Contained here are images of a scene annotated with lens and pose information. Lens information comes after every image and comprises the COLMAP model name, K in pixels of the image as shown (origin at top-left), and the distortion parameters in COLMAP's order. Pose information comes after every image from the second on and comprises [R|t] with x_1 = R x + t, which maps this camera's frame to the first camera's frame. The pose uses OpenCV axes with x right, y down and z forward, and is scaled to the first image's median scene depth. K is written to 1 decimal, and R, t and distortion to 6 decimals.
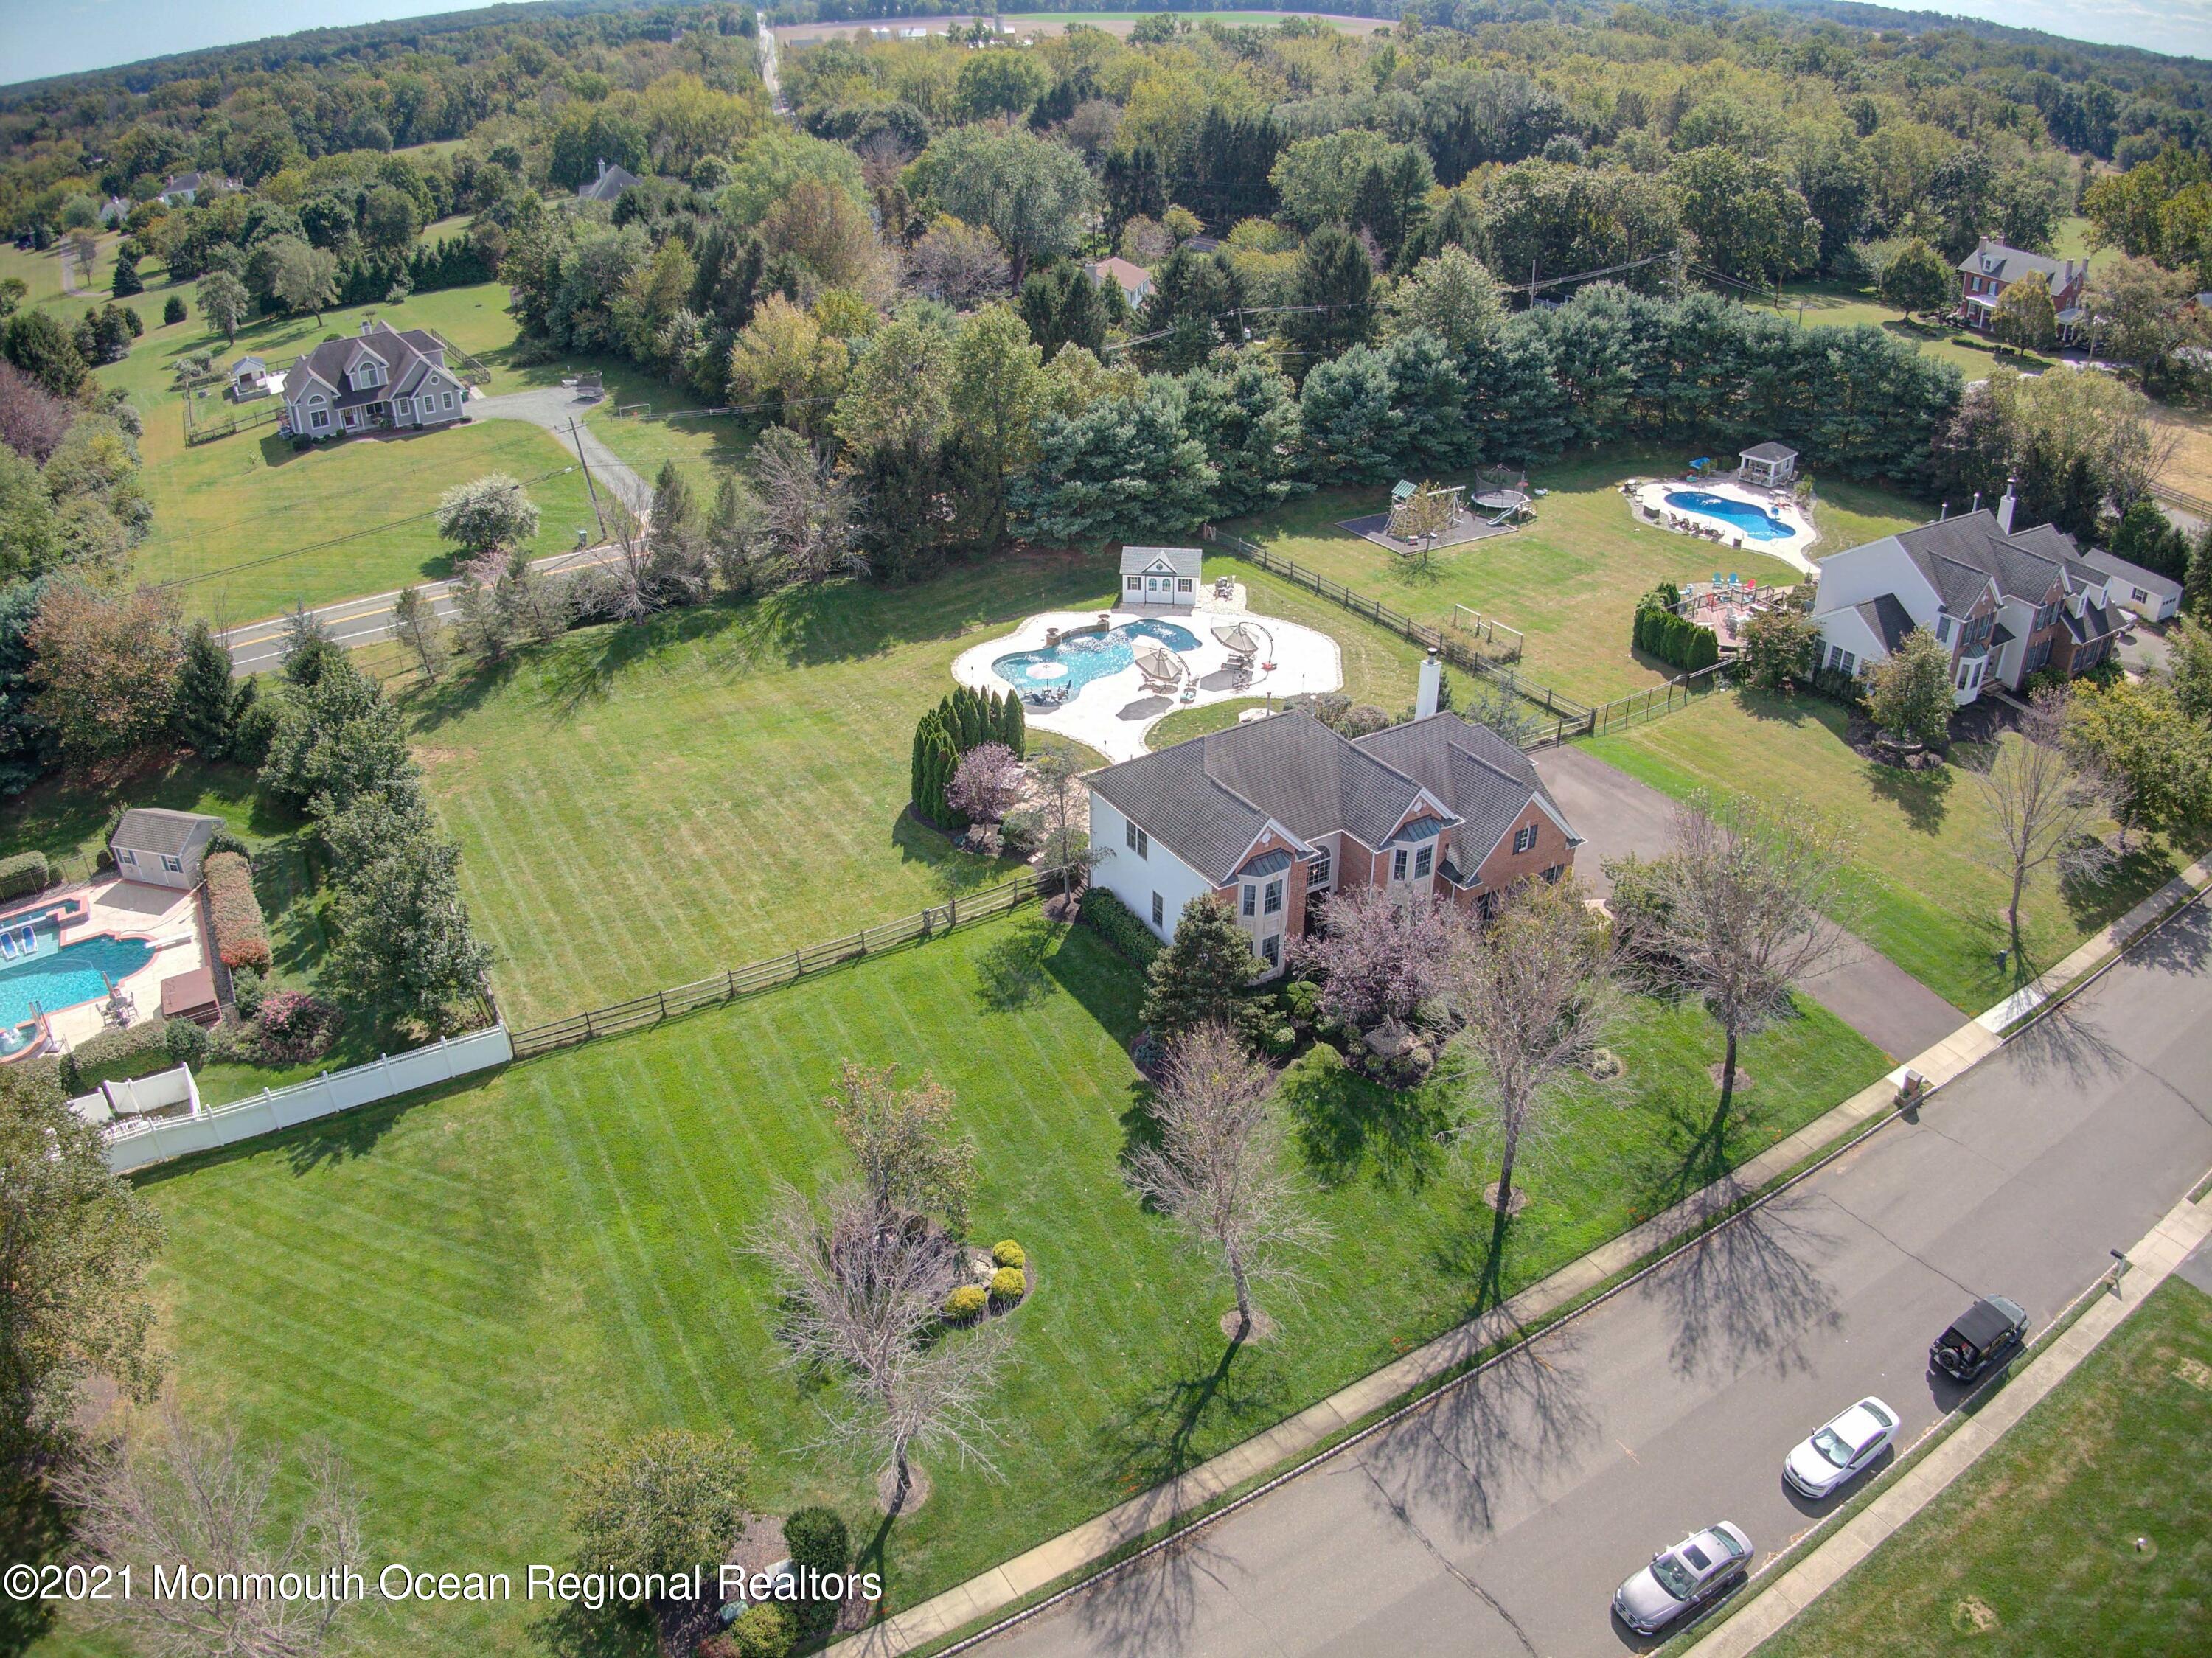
lens RADIAL K [[1580.0, 0, 1101.5], [0, 1580.0, 828.7], [0, 0, 1]] dist [-0.124816, -0.091768]
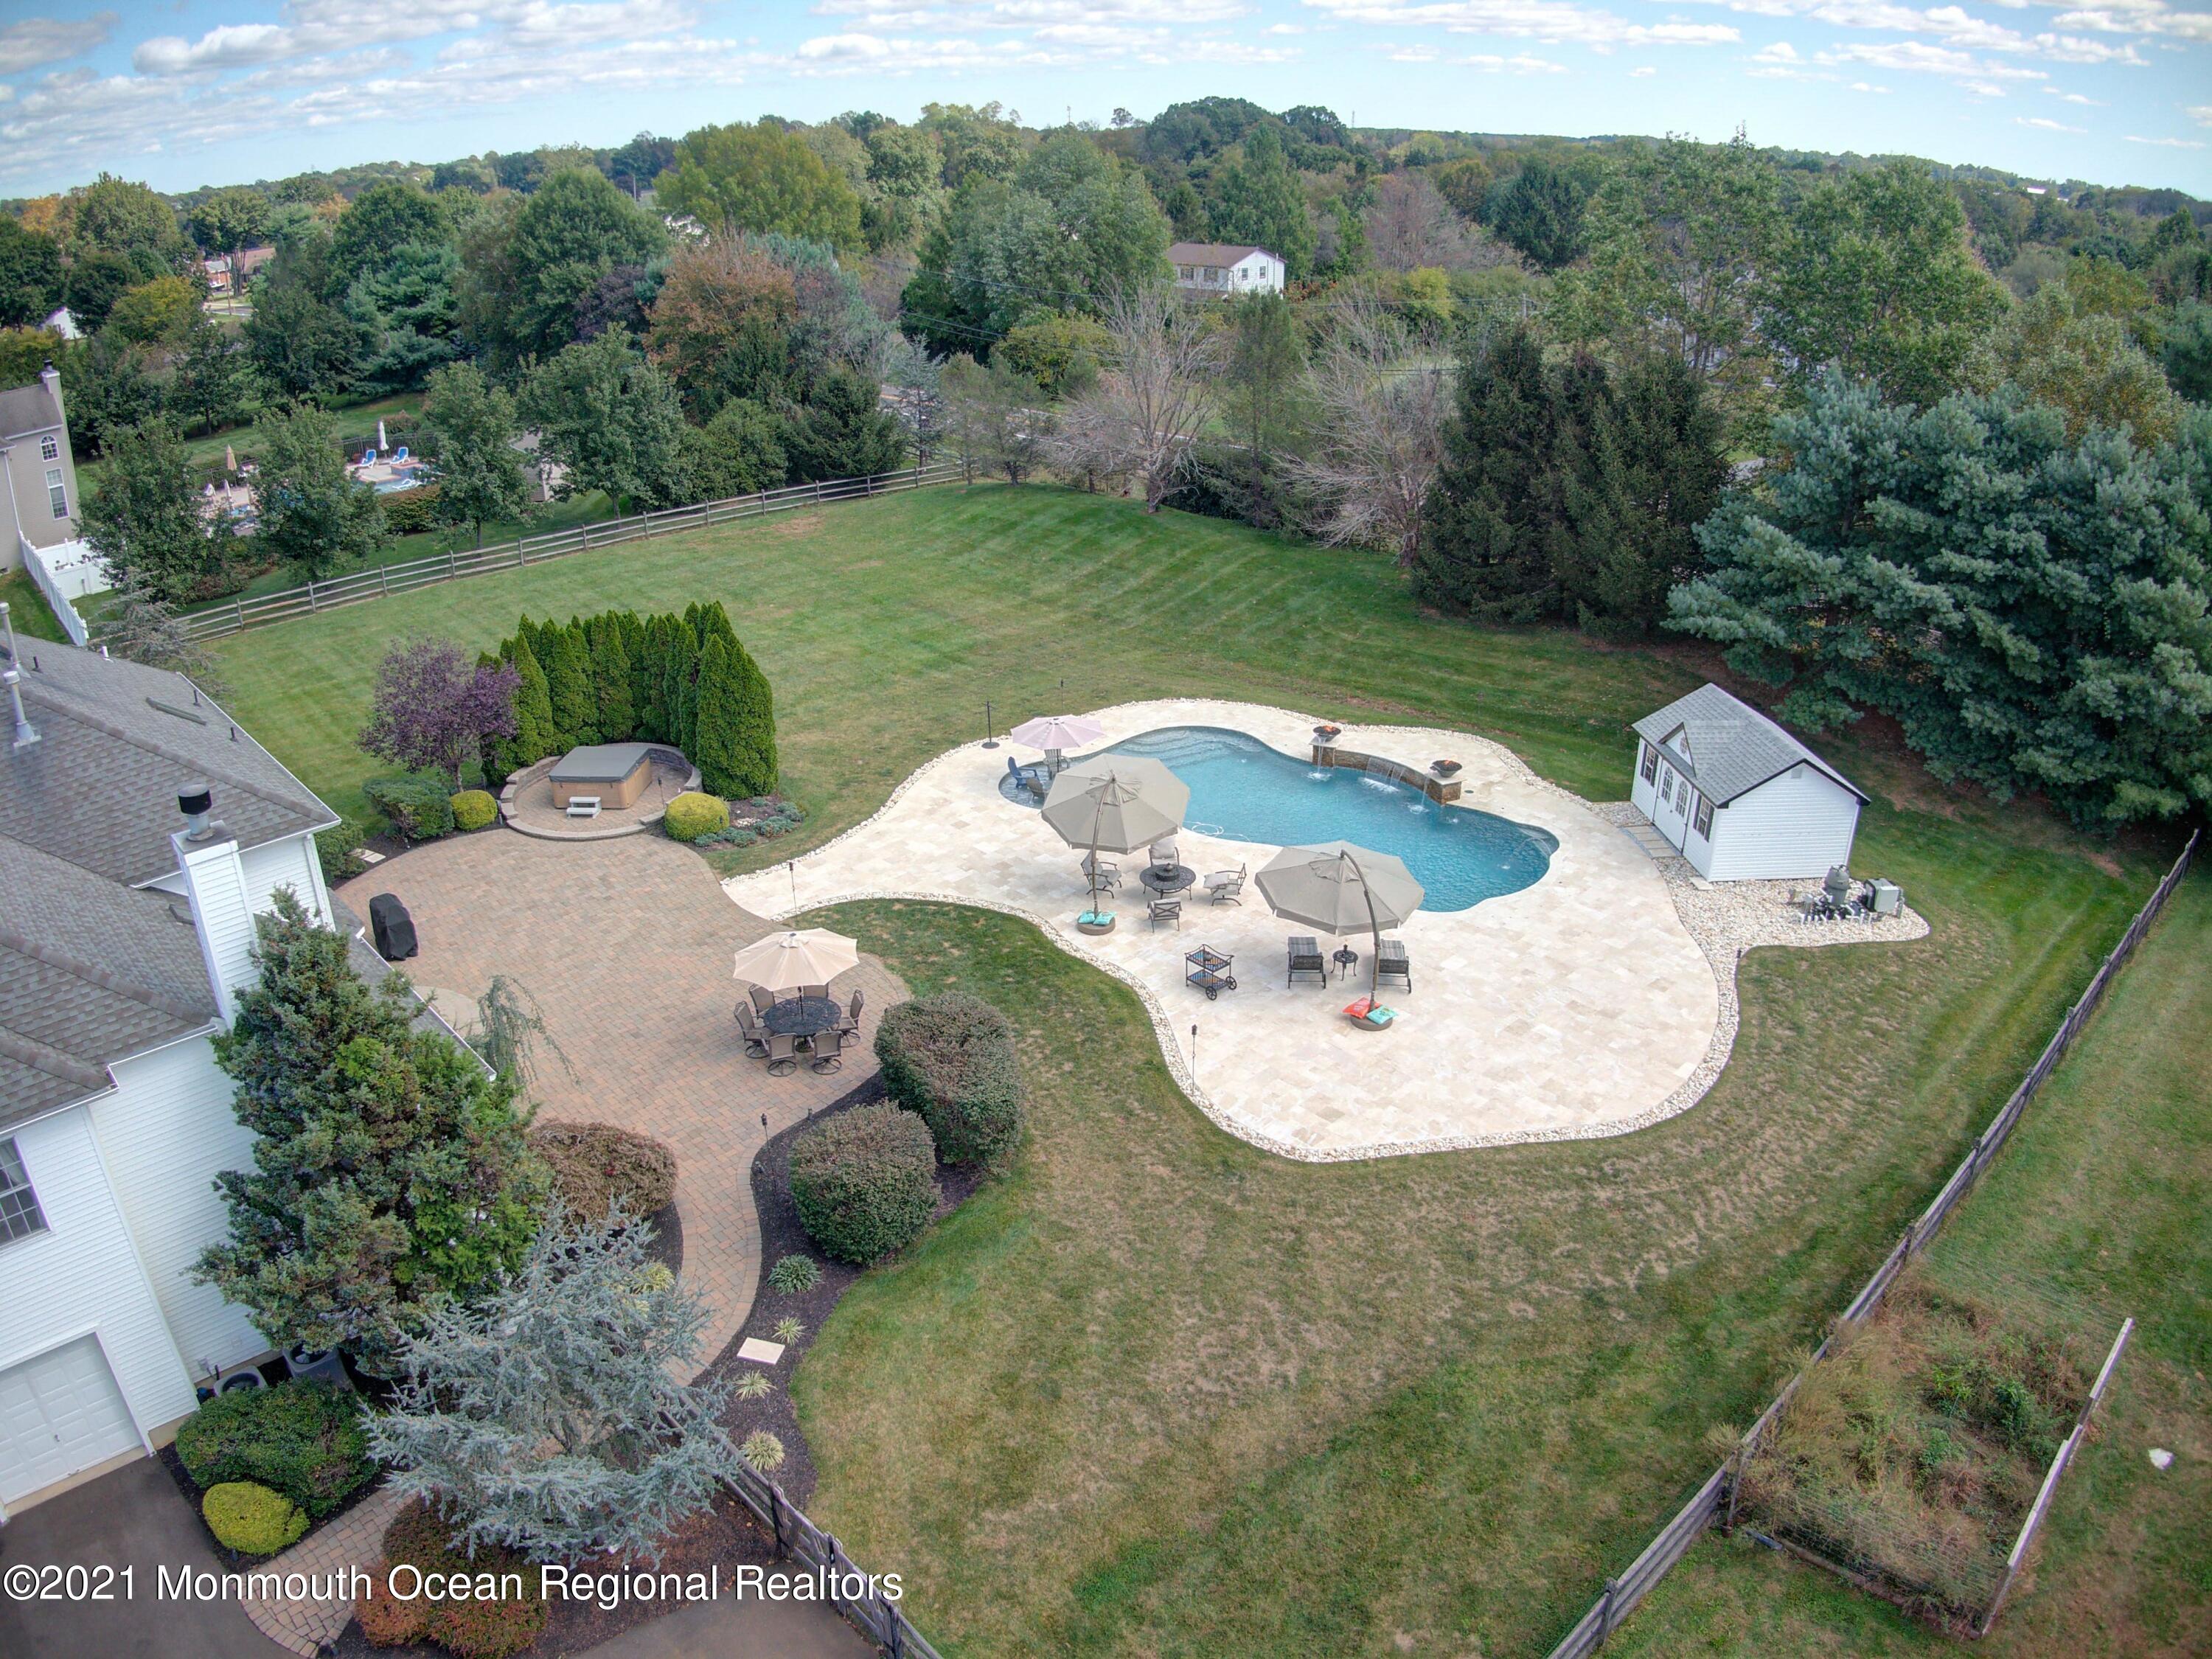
lens RADIAL K [[1580.1, 0, 1101.5], [0, 1580.1, 829.2], [0, 0, 1]] dist [-0.124816, -0.091768]
pose [[0.213732, 0.411144, -0.886160, 0.355252], [-0.482804, 0.833049, 0.270055, -0.190005], [0.849246, 0.370122, 0.376551, 0.777958]]
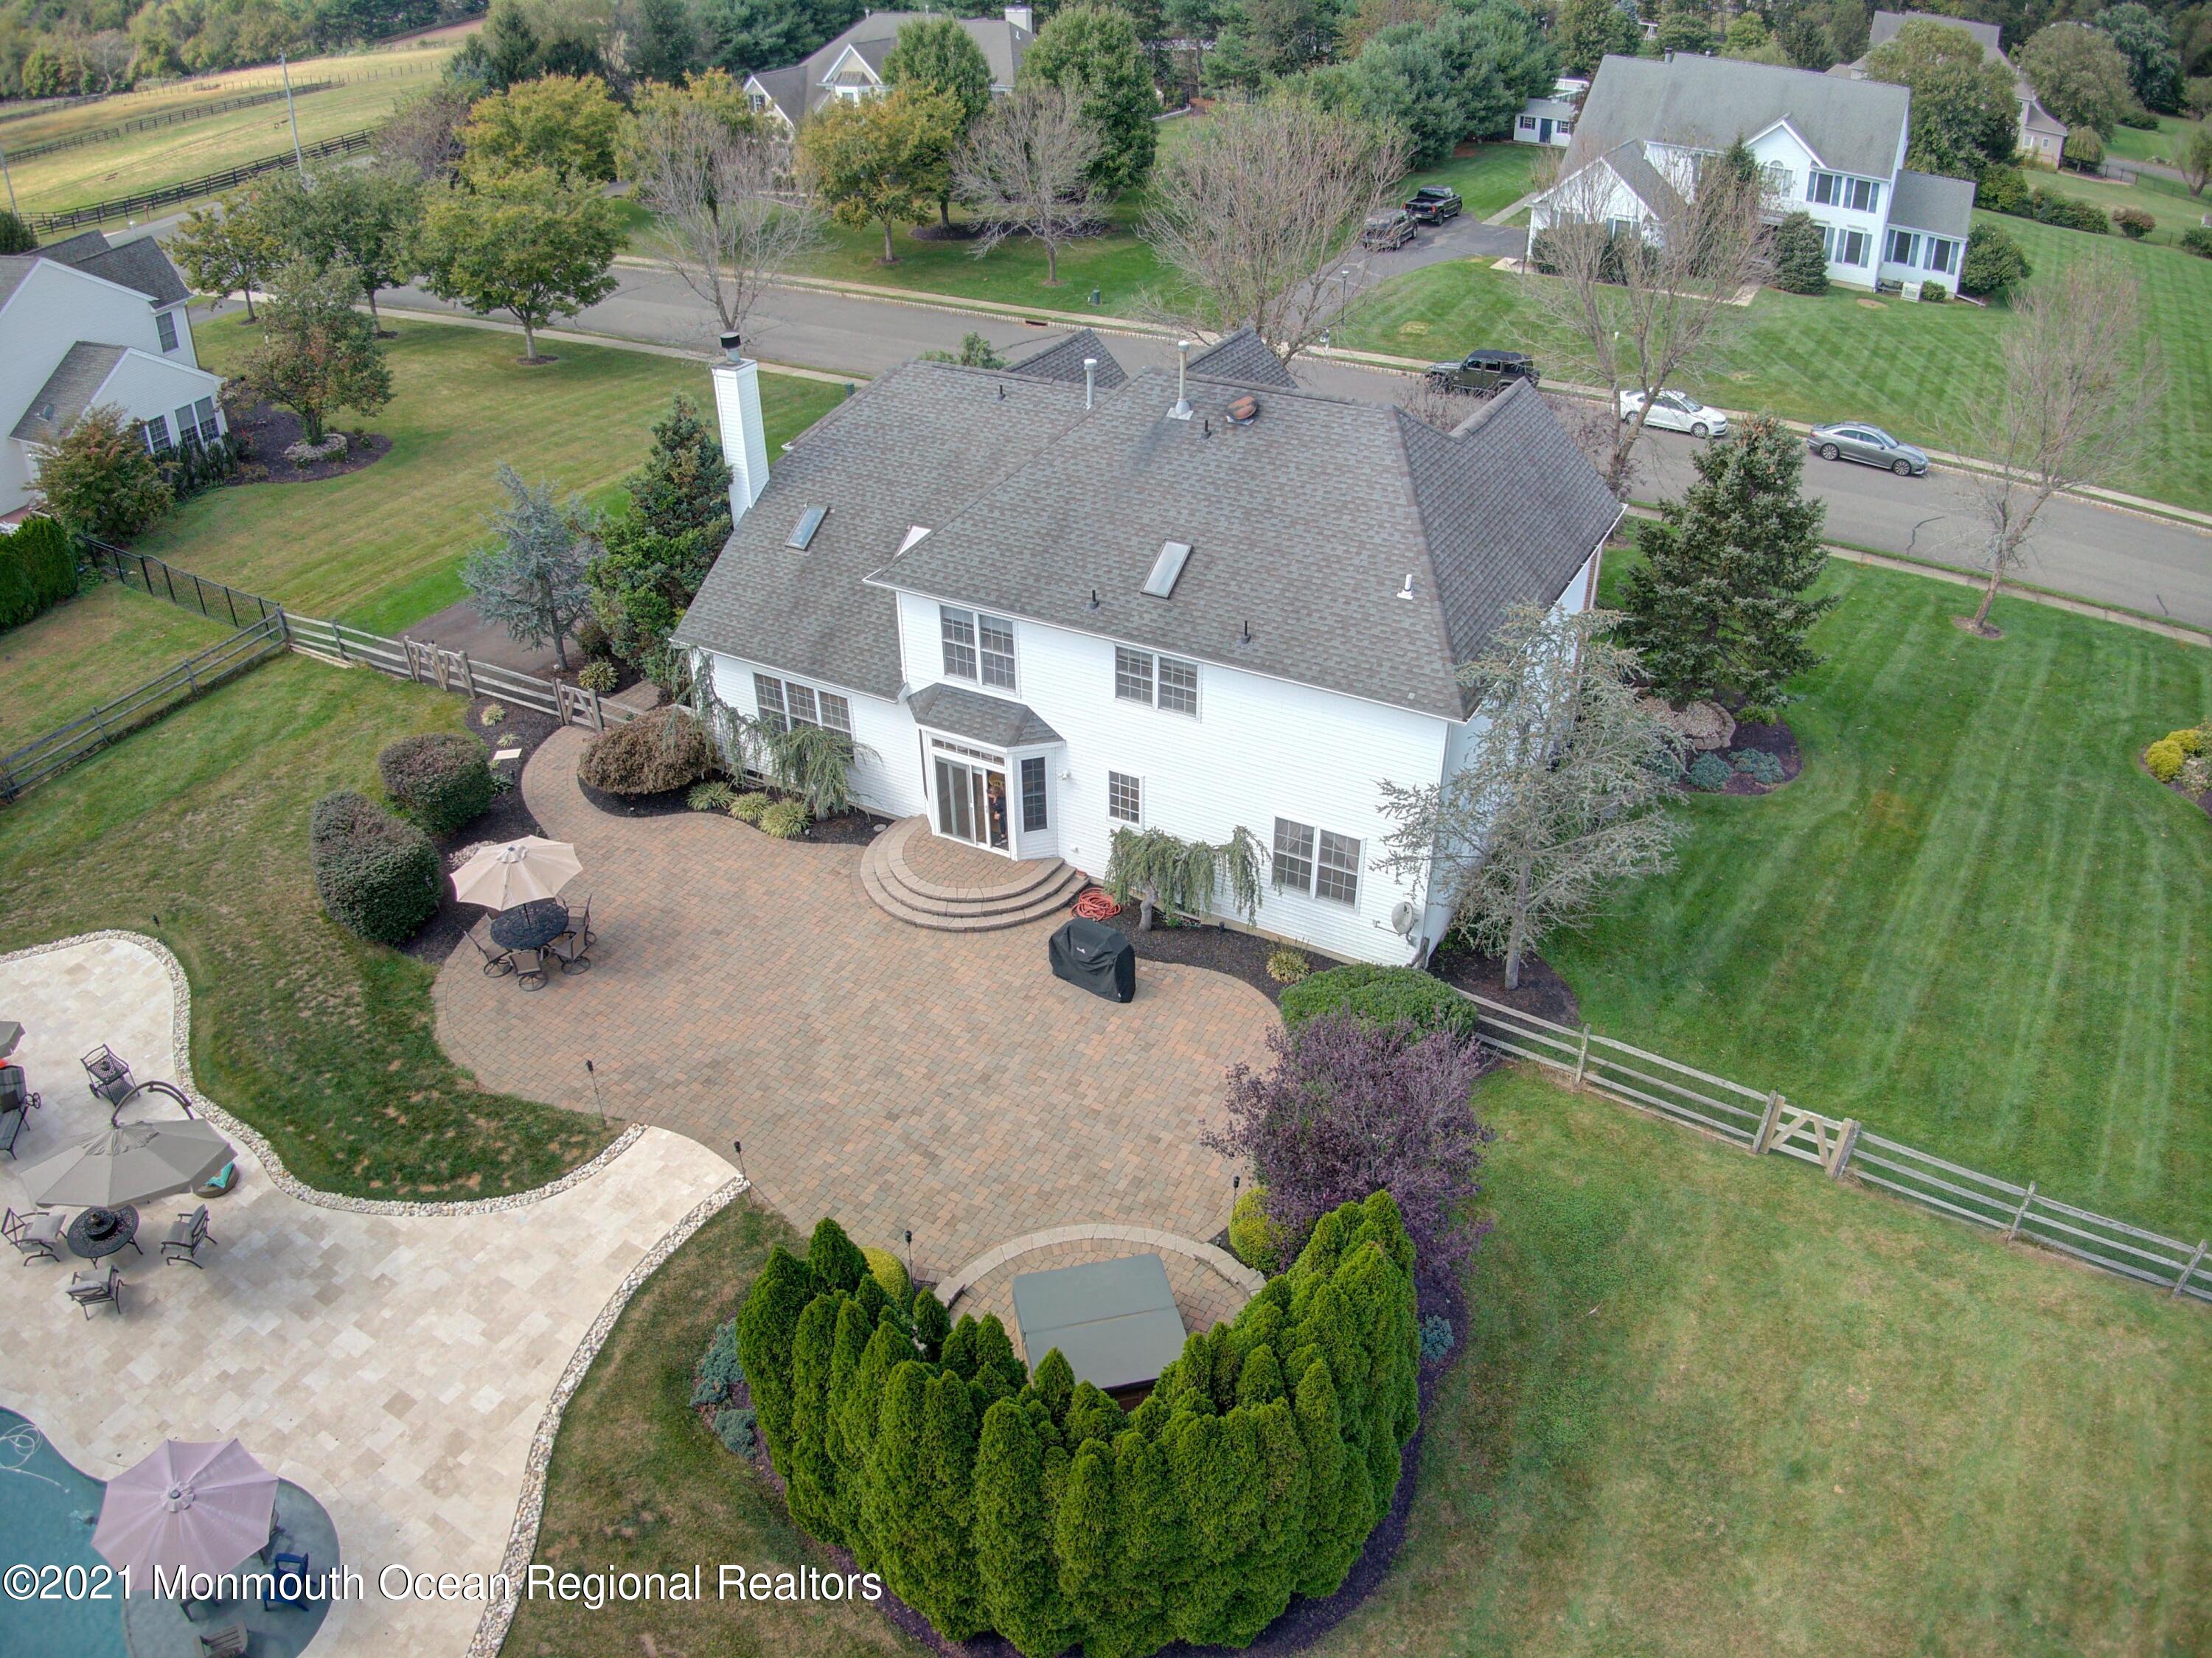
lens RADIAL K [[1584.5, 0, 1106.0], [0, 1584.5, 831.7], [0, 0, 1]] dist [-0.157213, -0.033875]
pose [[-0.490890, -0.460515, 0.739562, -0.178789], [0.444328, 0.597847, 0.667197, -0.208899], [-0.749400, 0.656129, -0.088857, 0.789039]]
